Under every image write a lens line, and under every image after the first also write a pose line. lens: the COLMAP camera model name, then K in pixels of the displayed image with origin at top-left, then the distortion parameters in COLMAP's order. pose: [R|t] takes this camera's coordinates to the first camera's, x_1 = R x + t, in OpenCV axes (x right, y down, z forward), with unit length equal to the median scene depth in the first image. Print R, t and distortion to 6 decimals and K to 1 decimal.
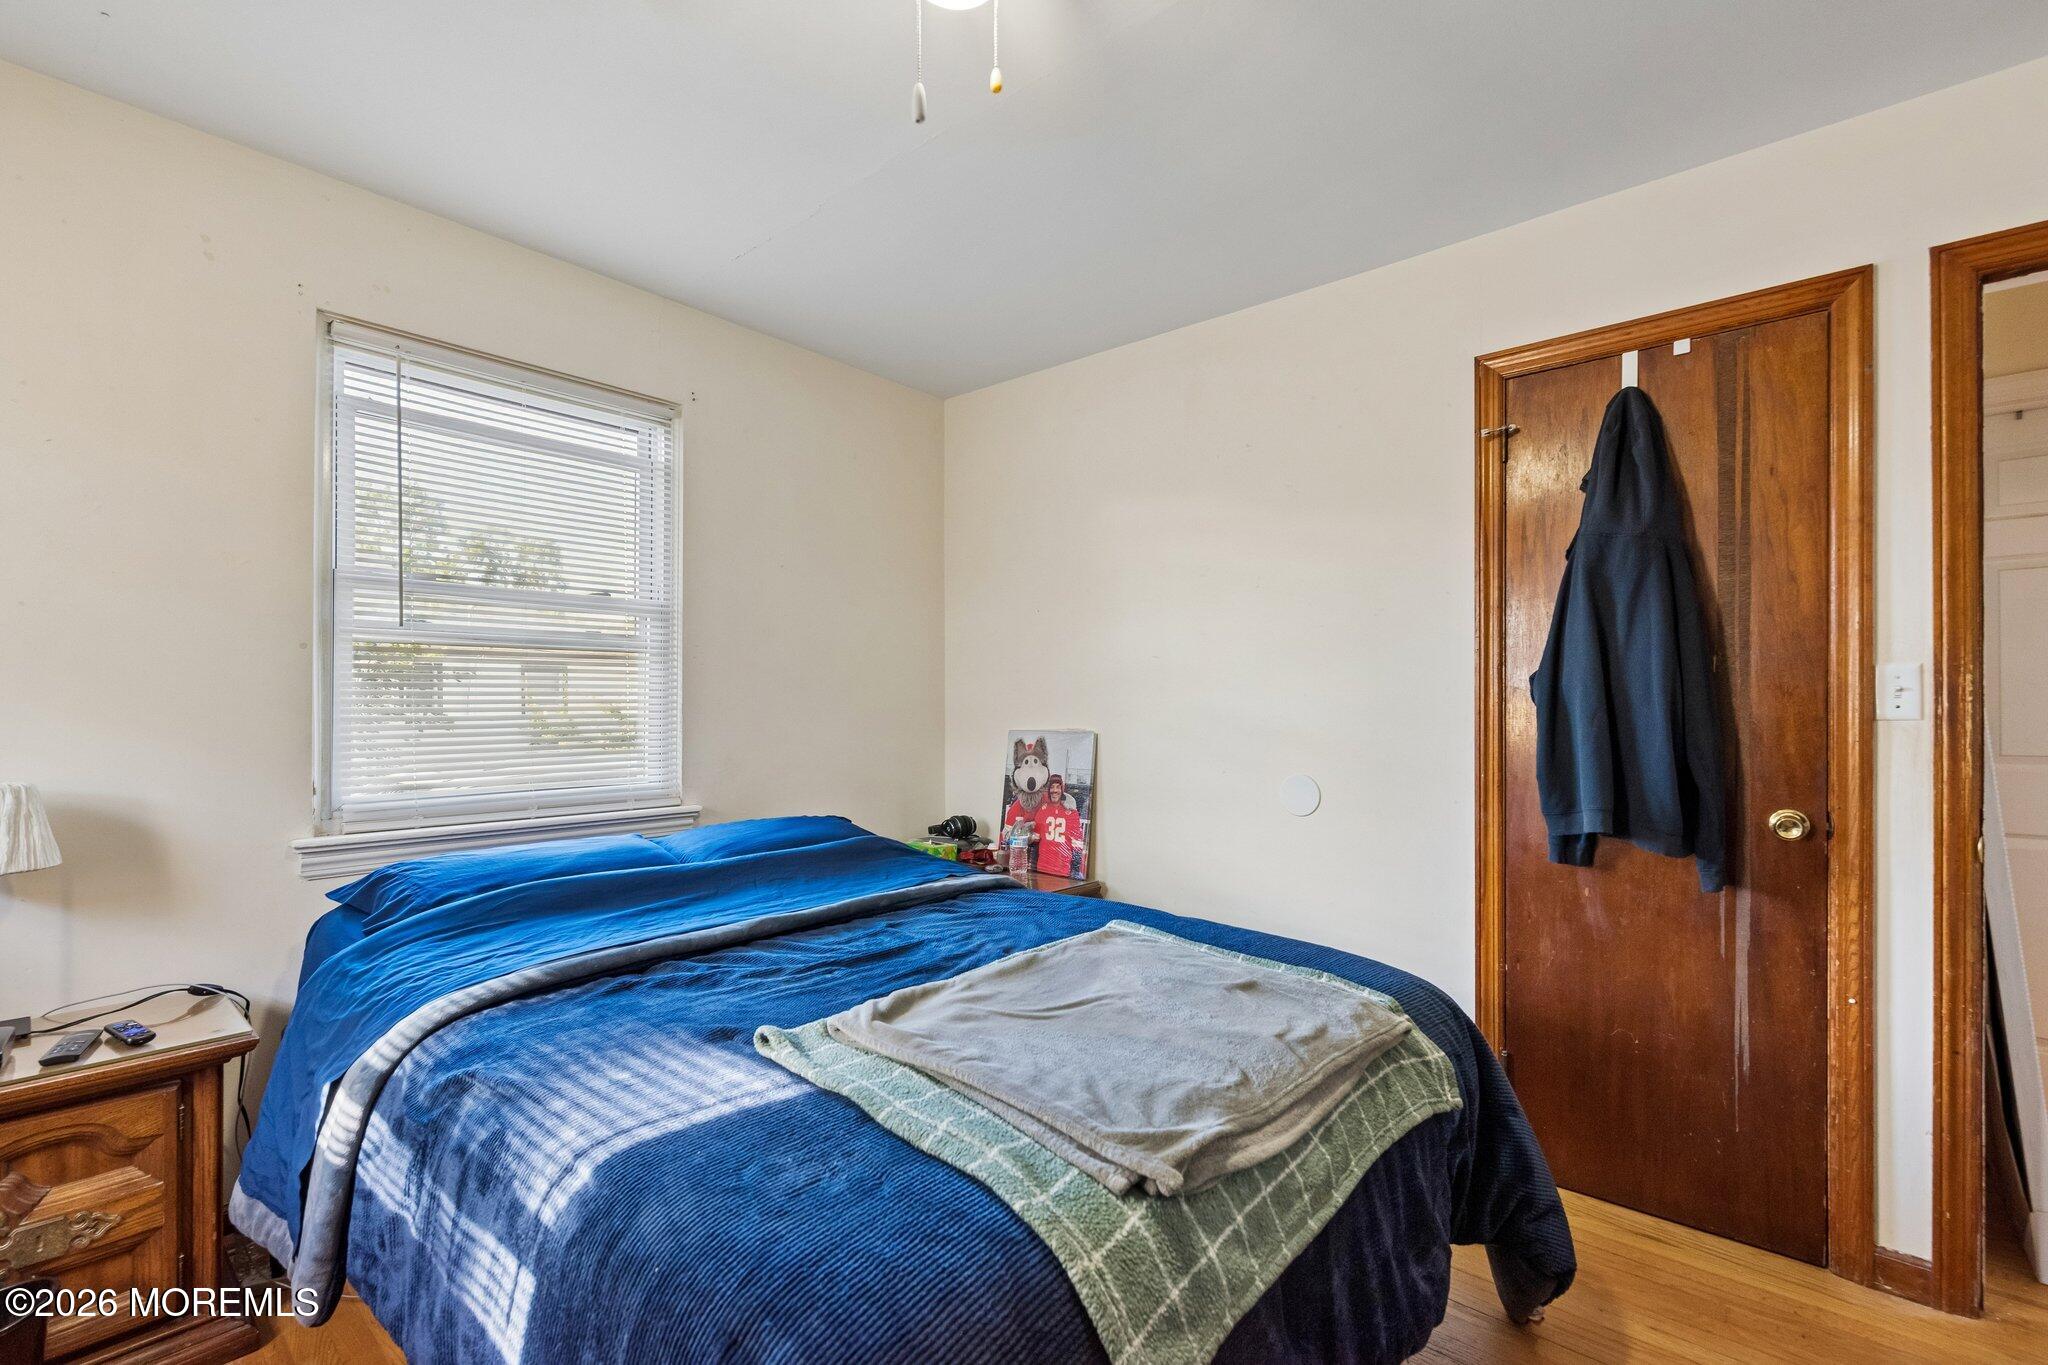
lens RADIAL K [[887.6, 0, 1024.6], [0, 887.6, 714.6], [0, 0, 1]] dist [-0.002419, 0.000223]
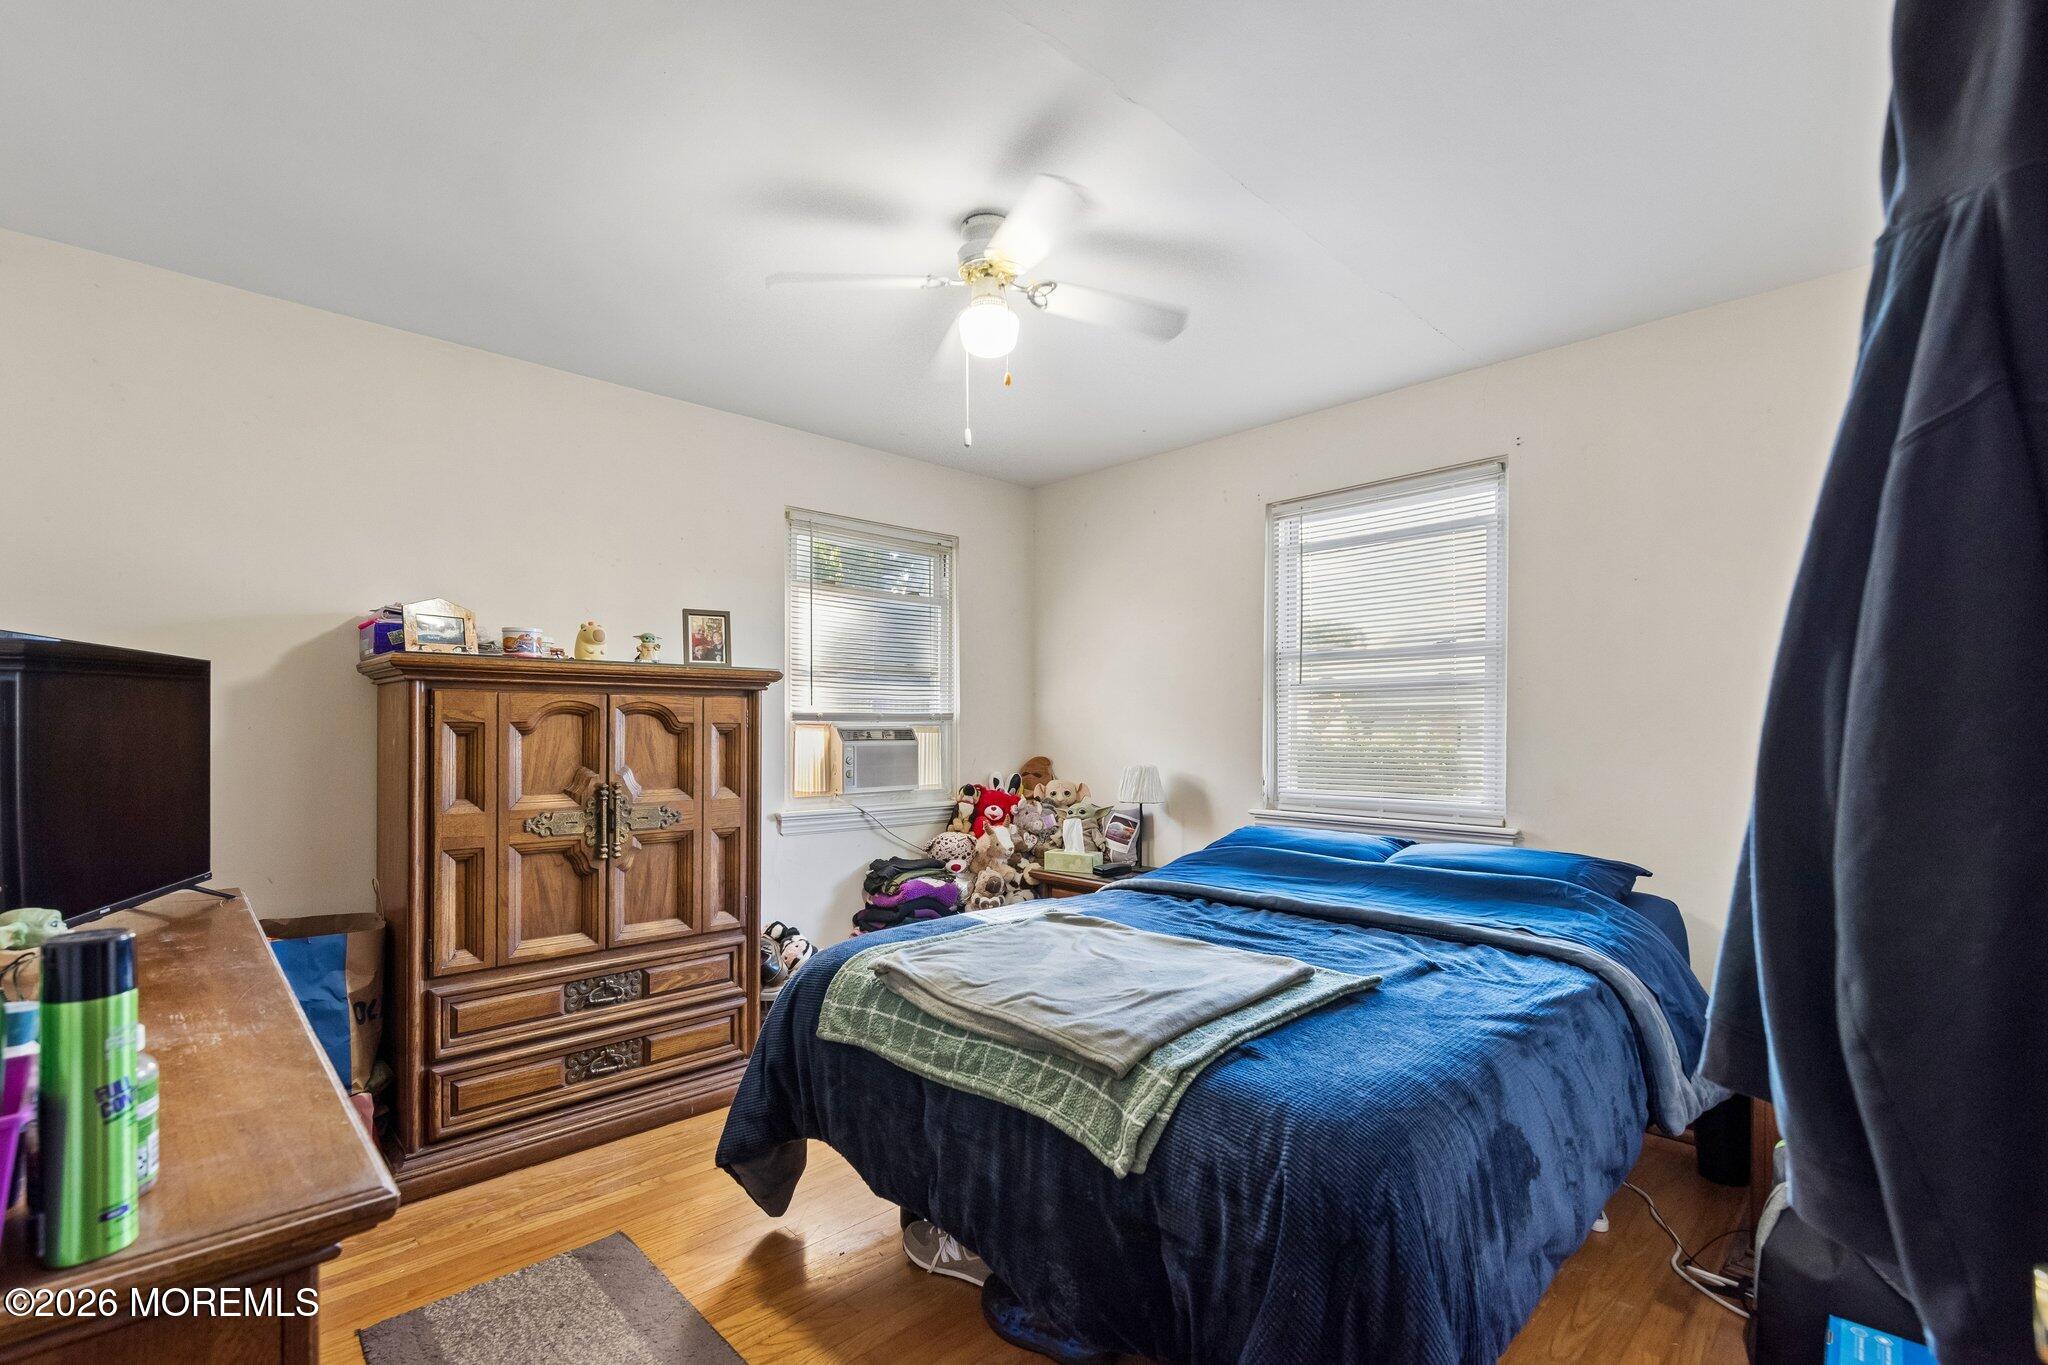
lens RADIAL K [[898.5, 0, 1023.4], [0, 898.5, 719.8], [0, 0, 1]] dist [0.000274, 0.000214]
pose [[-0.075040, -0.003974, -0.997173, 1.042641], [-0.004174, 0.999985, -0.003671, -0.028233], [0.997172, 0.003887, -0.075055, 0.693207]]
